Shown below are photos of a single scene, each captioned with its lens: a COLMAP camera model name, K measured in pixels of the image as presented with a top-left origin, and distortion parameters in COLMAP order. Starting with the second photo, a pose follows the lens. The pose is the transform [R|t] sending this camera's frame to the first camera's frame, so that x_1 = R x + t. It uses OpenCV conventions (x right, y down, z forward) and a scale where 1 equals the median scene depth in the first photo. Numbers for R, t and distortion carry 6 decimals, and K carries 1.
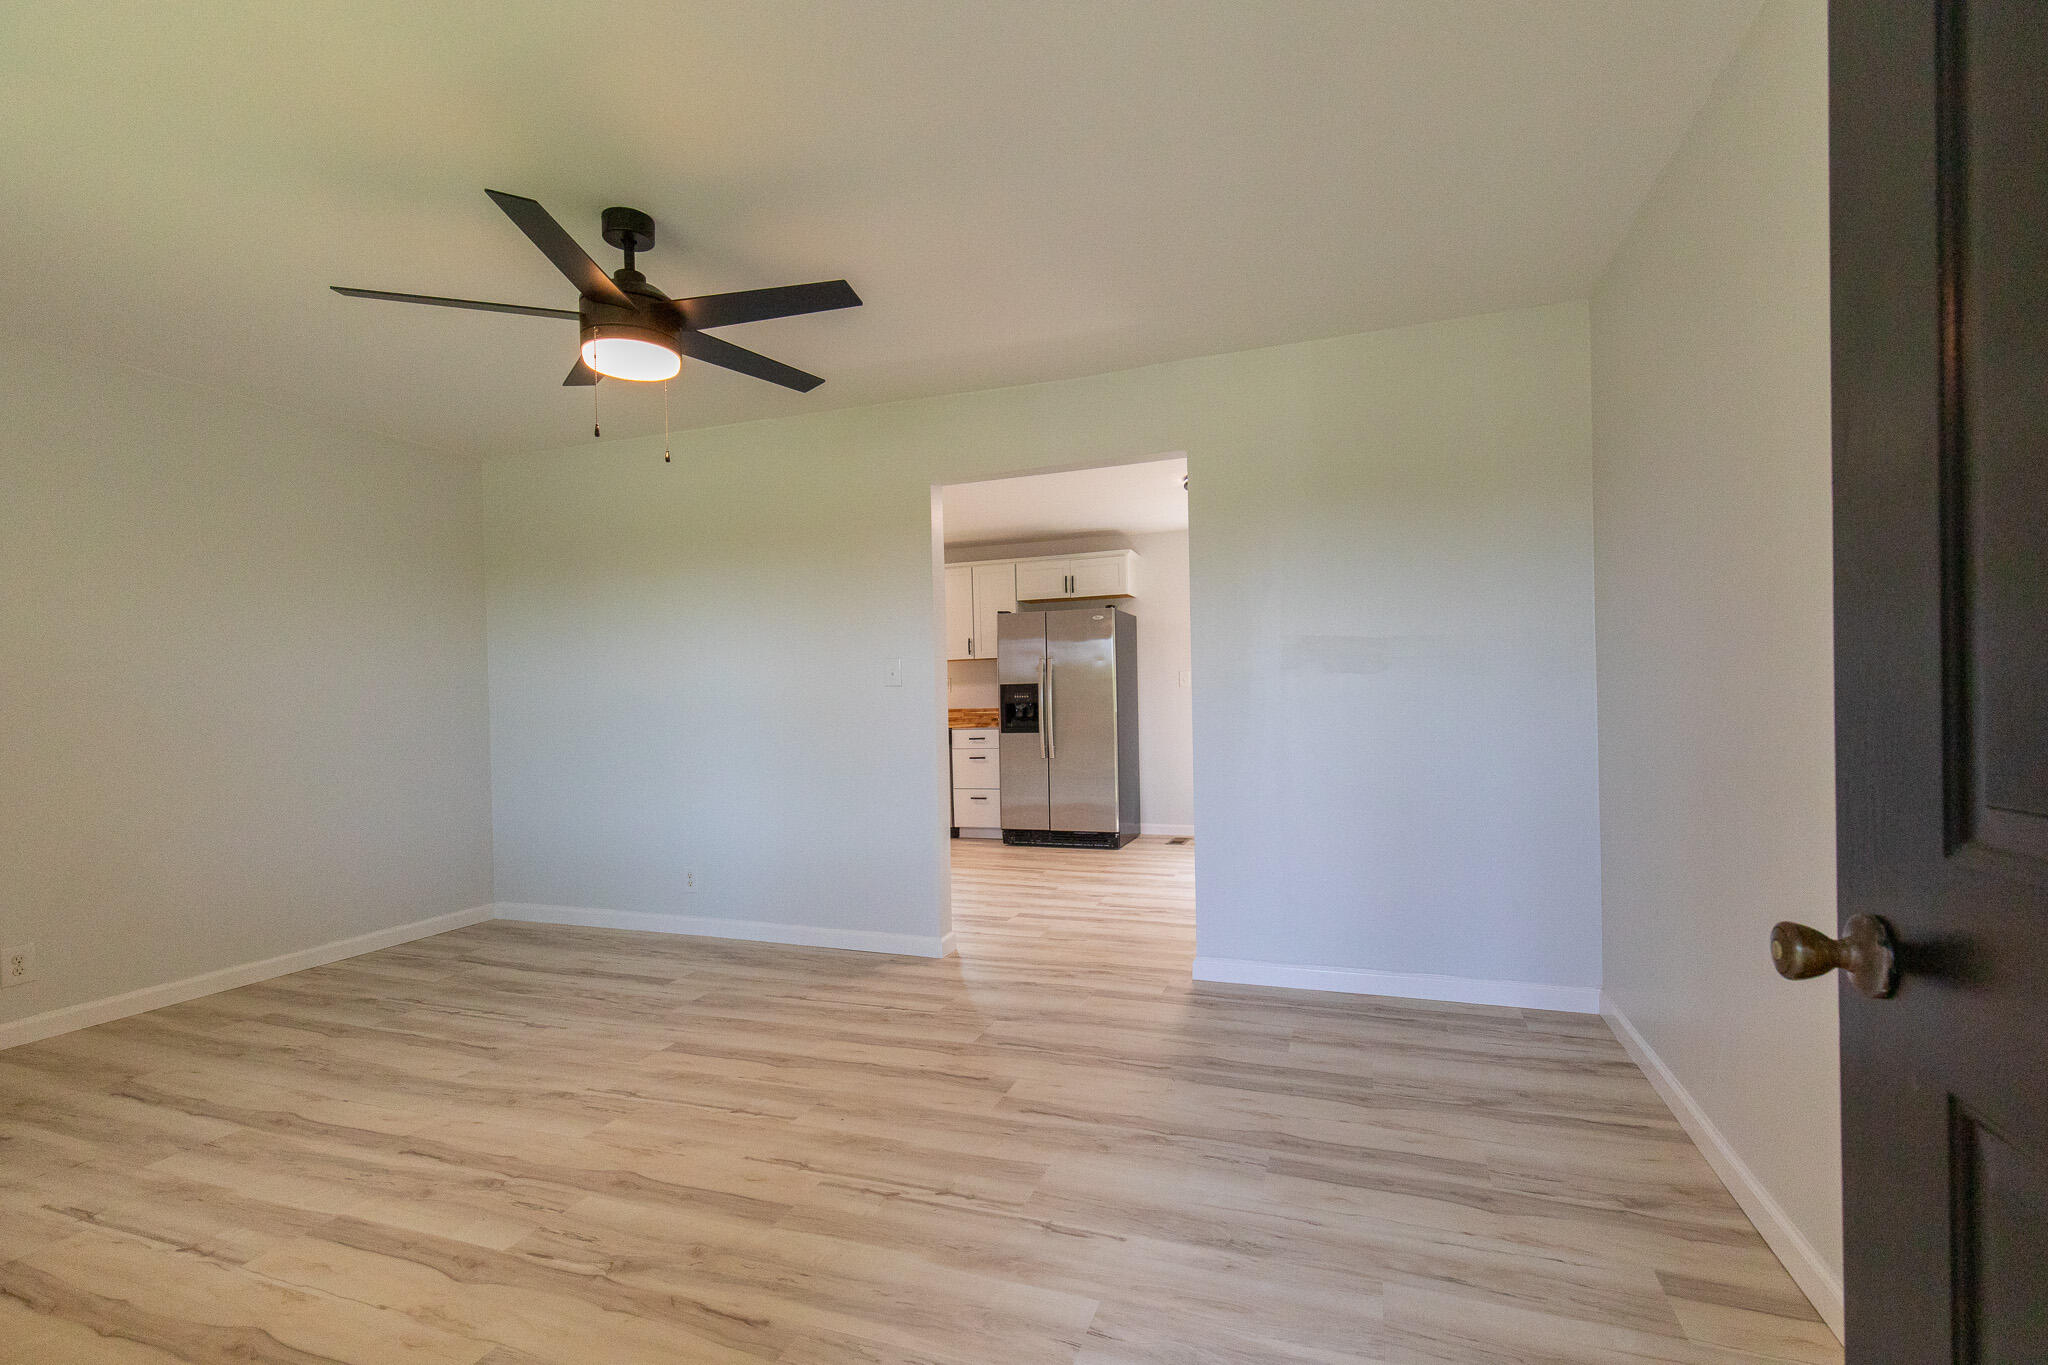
lens RADIAL K [[923.6, 0, 1024.0], [0, 923.6, 682.5], [0, 0, 1]] dist [0.004049, -0.000188]
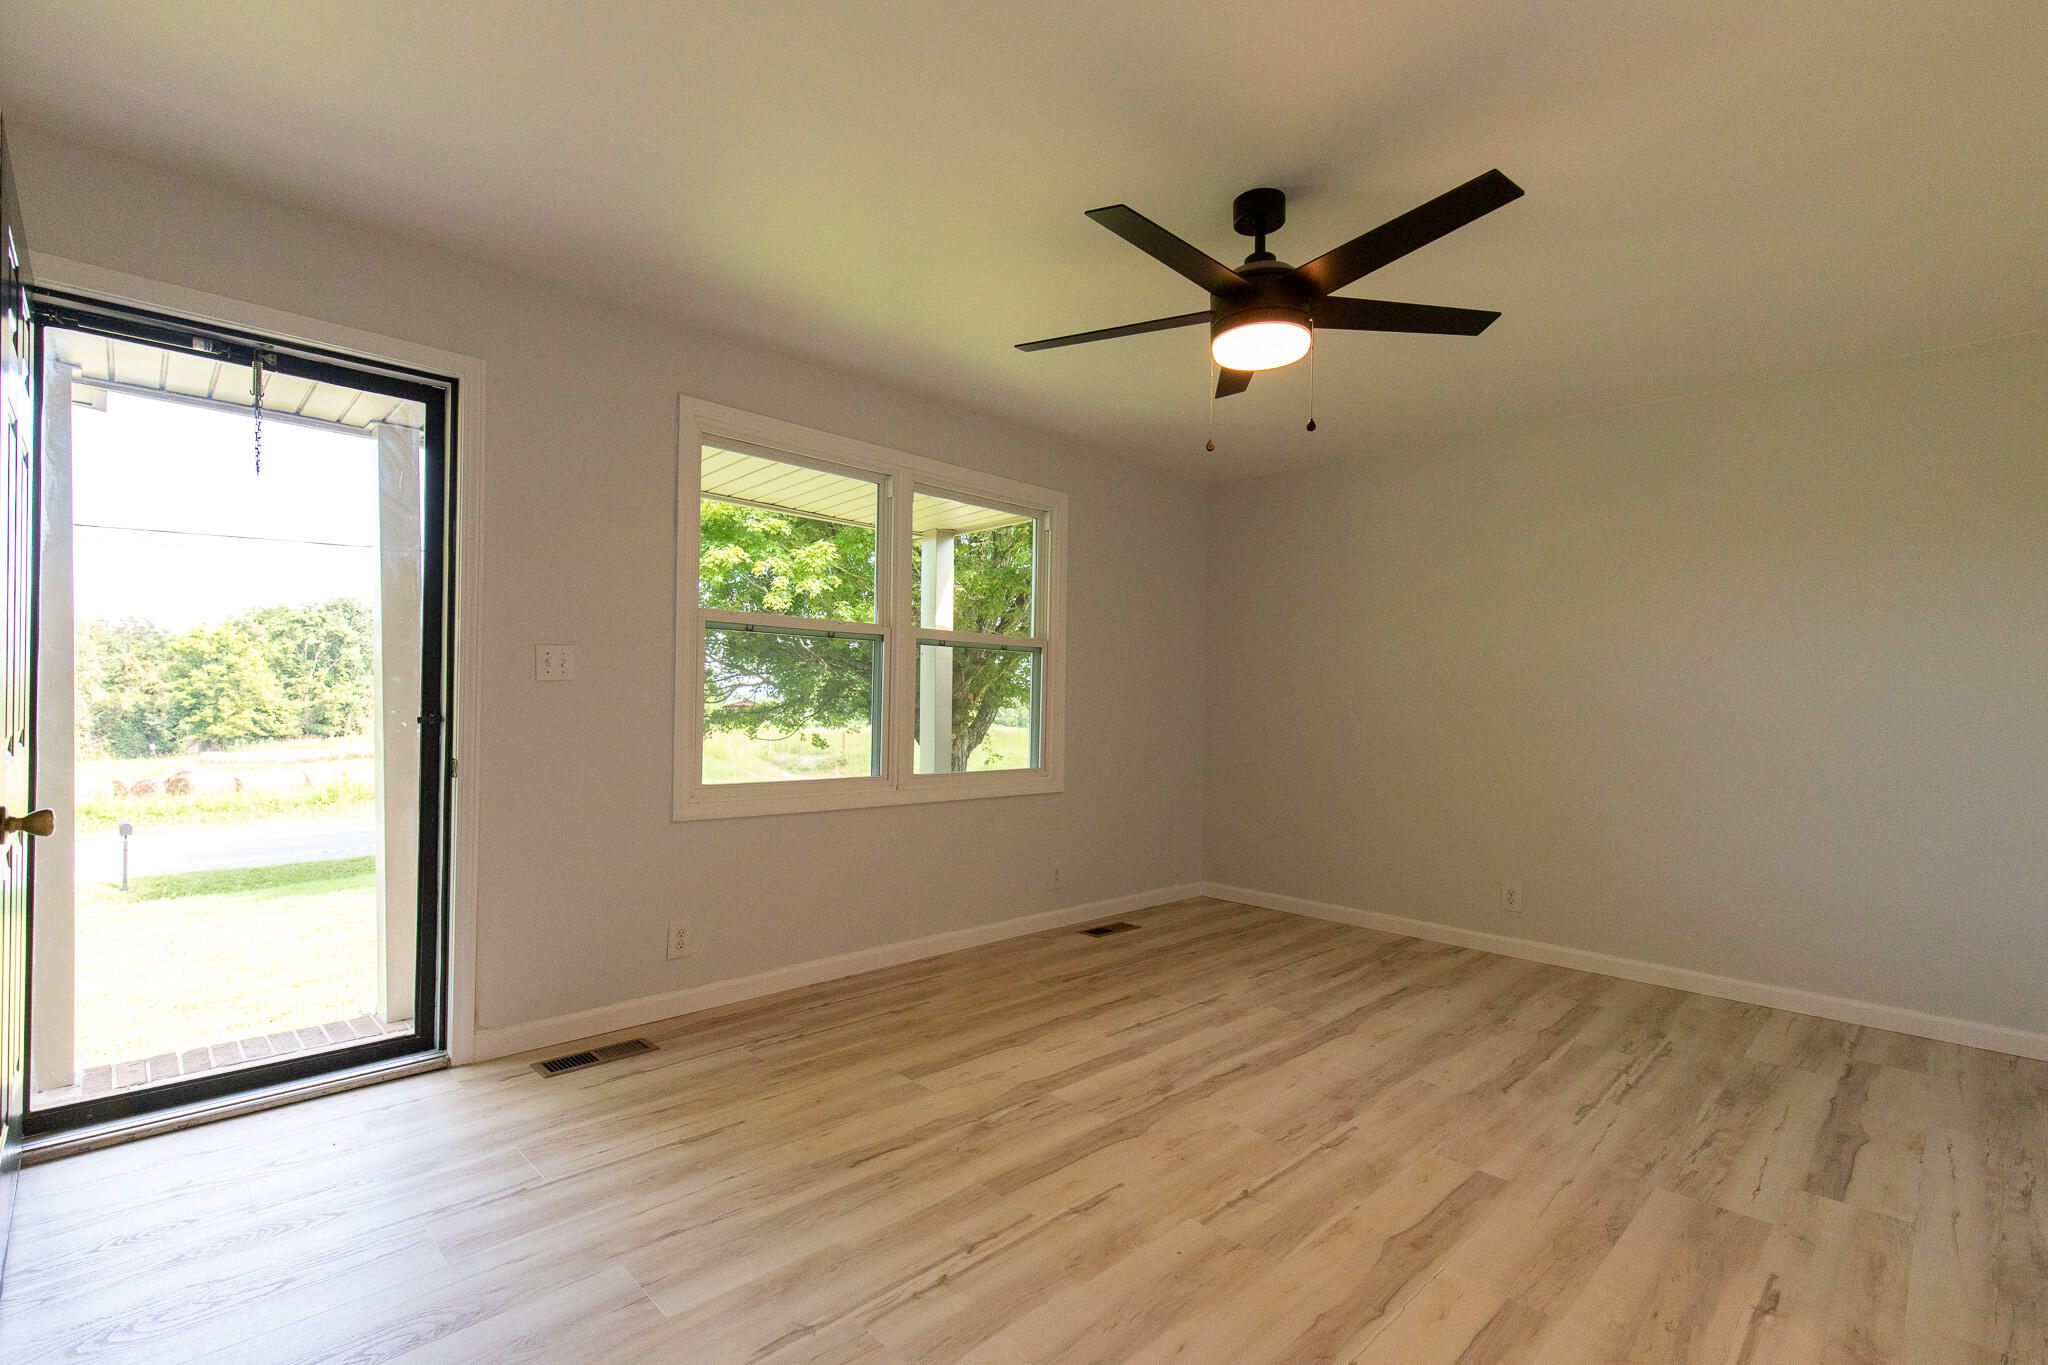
lens RADIAL K [[923.6, 0, 1024.0], [0, 923.6, 682.5], [0, 0, 1]] dist [0.004049, -0.000188]
pose [[-0.422761, -0.004677, -0.906229, 0.495369], [0.002366, 0.999978, -0.006264, 0.001684], [0.906238, -0.004792, -0.422740, 1.071943]]
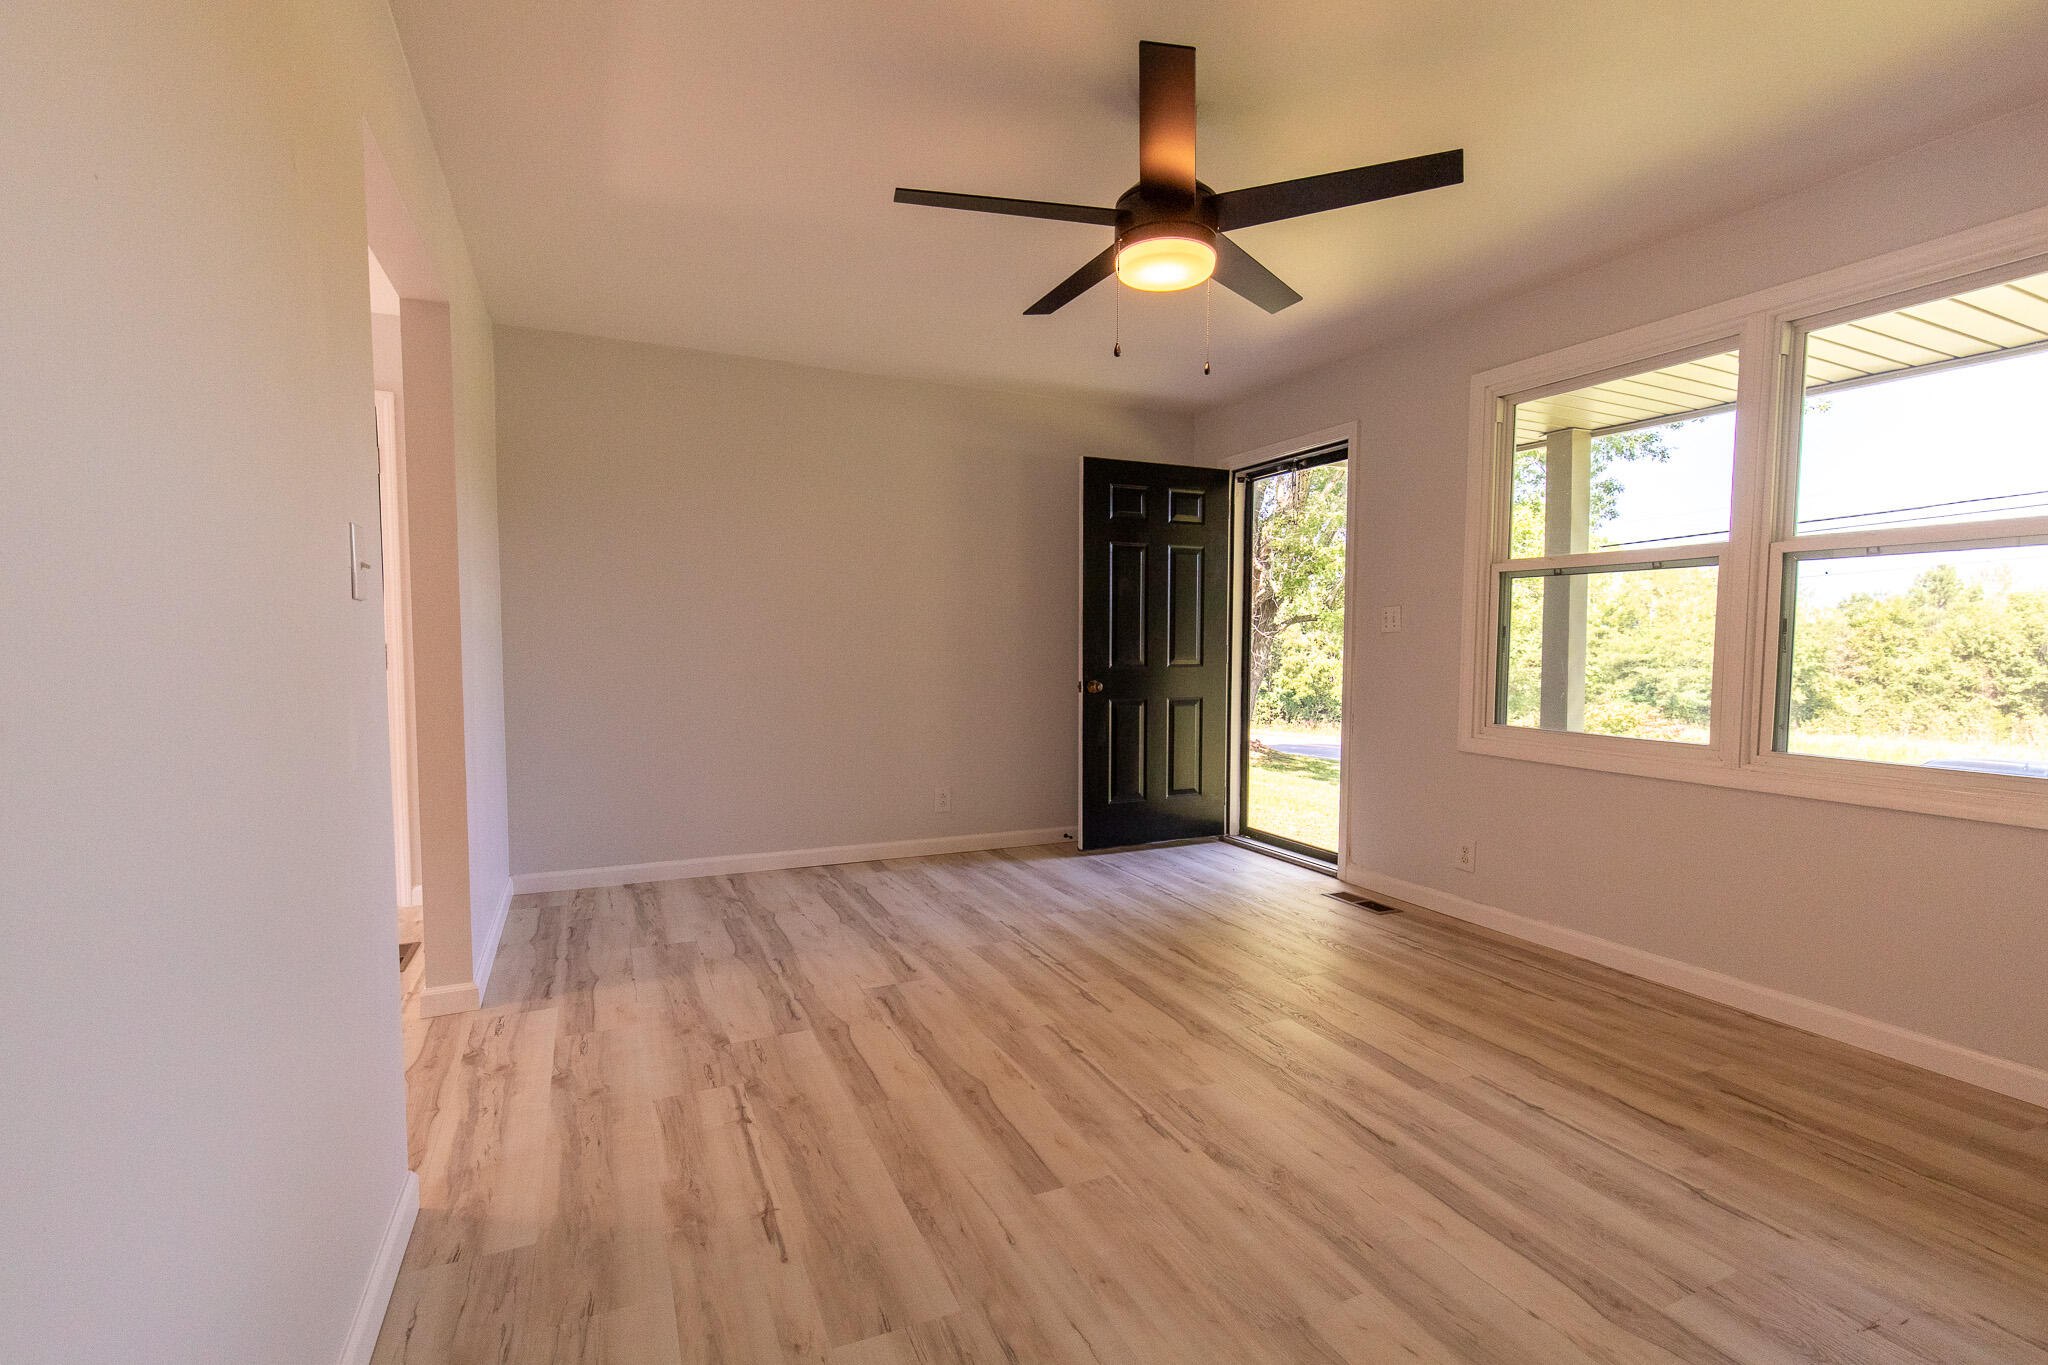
lens RADIAL K [[954.2, 0, 1024.0], [0, 954.2, 682.5], [0, 0, 1]] dist [0.002517, -0.000251]
pose [[-0.707660, -0.014644, 0.706401, -0.903812], [-0.001304, 0.999811, 0.019420, 0.042659], [-0.706552, 0.012821, -0.707545, 1.608410]]
